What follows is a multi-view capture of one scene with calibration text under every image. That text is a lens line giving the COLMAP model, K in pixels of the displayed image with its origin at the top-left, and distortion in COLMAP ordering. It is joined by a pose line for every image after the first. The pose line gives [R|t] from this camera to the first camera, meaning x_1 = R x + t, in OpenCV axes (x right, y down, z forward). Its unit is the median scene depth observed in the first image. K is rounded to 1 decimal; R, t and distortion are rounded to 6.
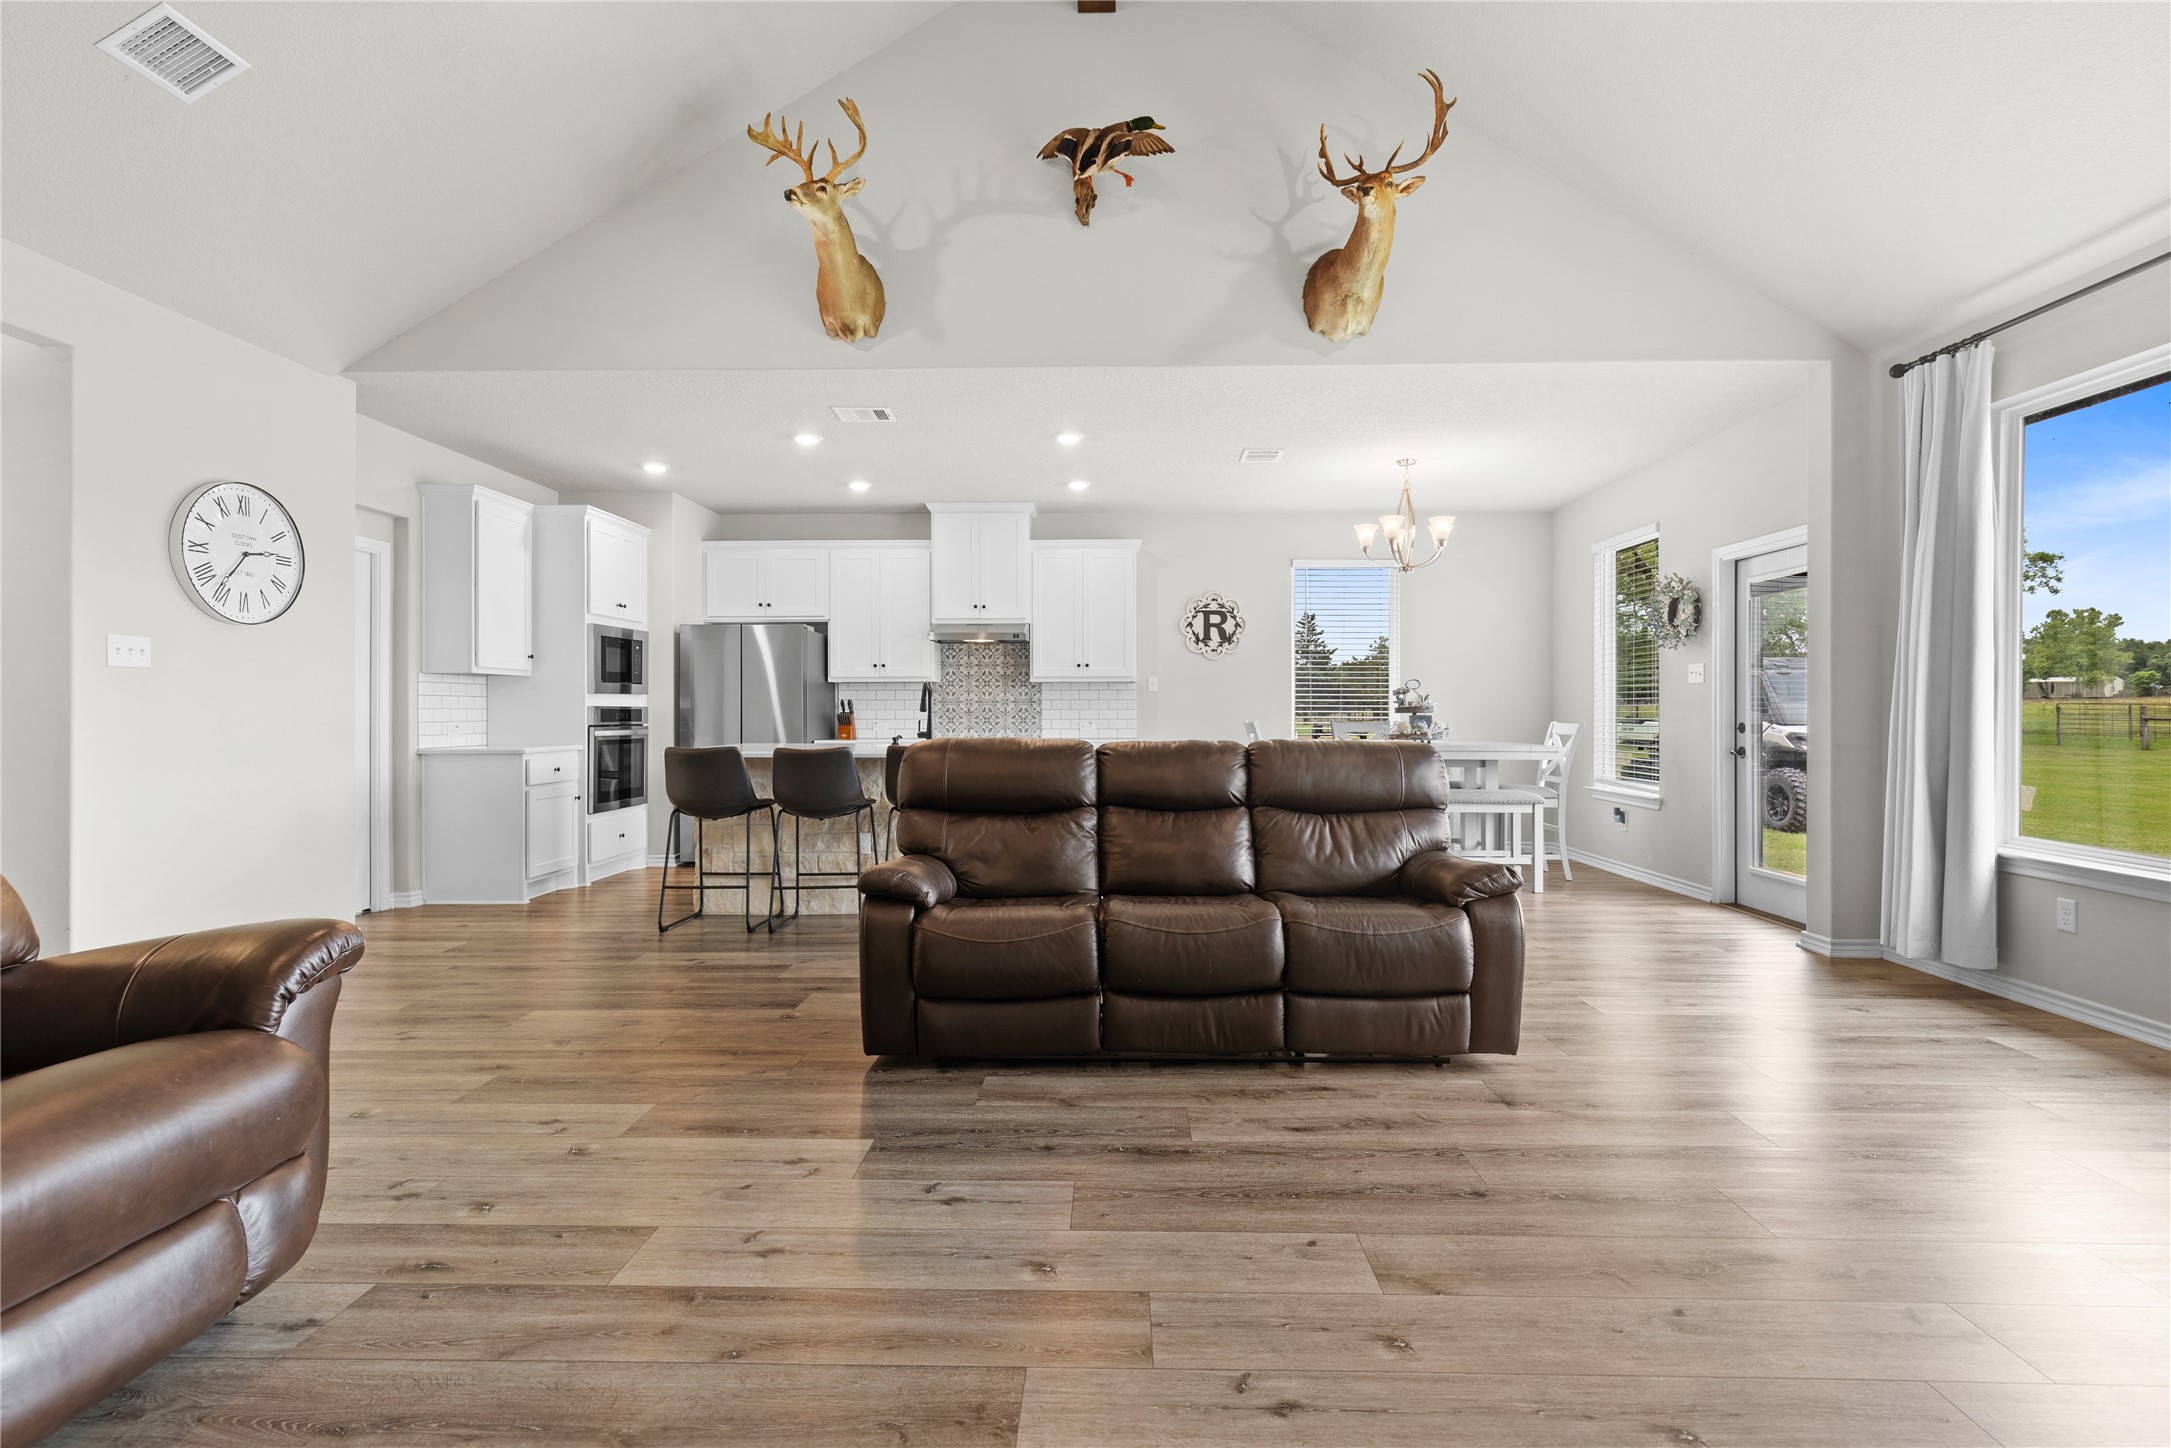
lens RADIAL K [[993.9, 0, 1087.4], [0, 993.9, 721.4], [0, 0, 1]] dist [-0.000196, -0.000018]
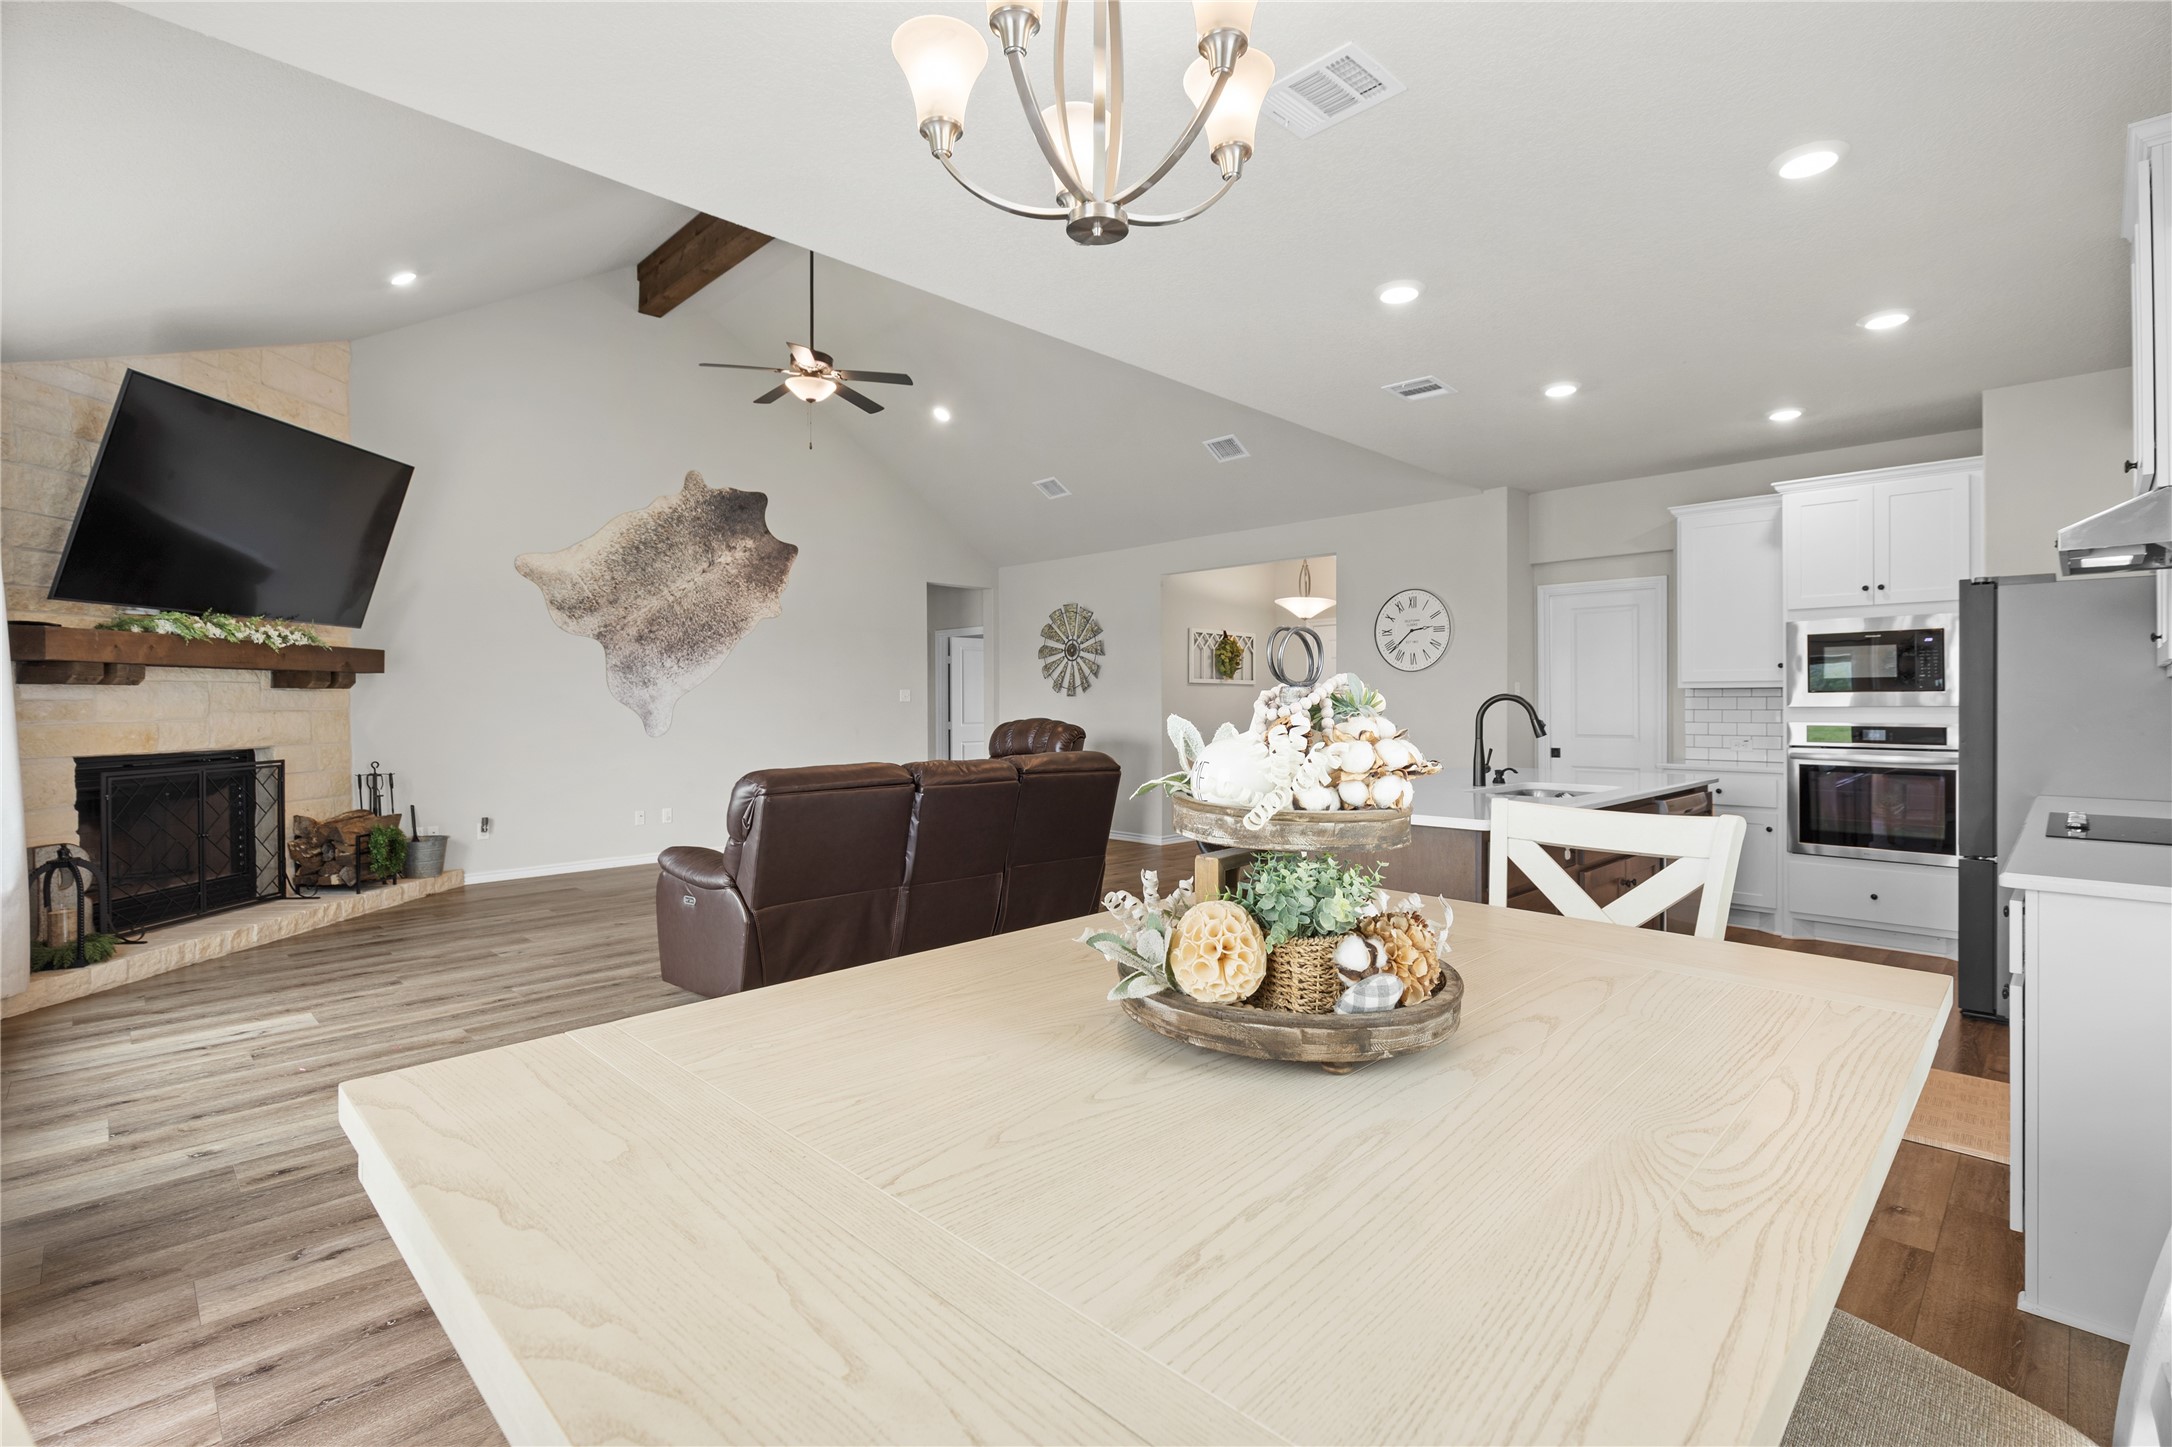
lens RADIAL K [[994.3, 0, 1085.2], [0, 994.3, 715.2], [0, 0, 1]] dist [-0.000196, -0.000018]
pose [[-0.693962, 0.005648, -0.719989, 0.761208], [-0.006279, 0.999884, 0.013895, -0.043367], [0.719984, 0.014163, -0.693846, 1.764377]]
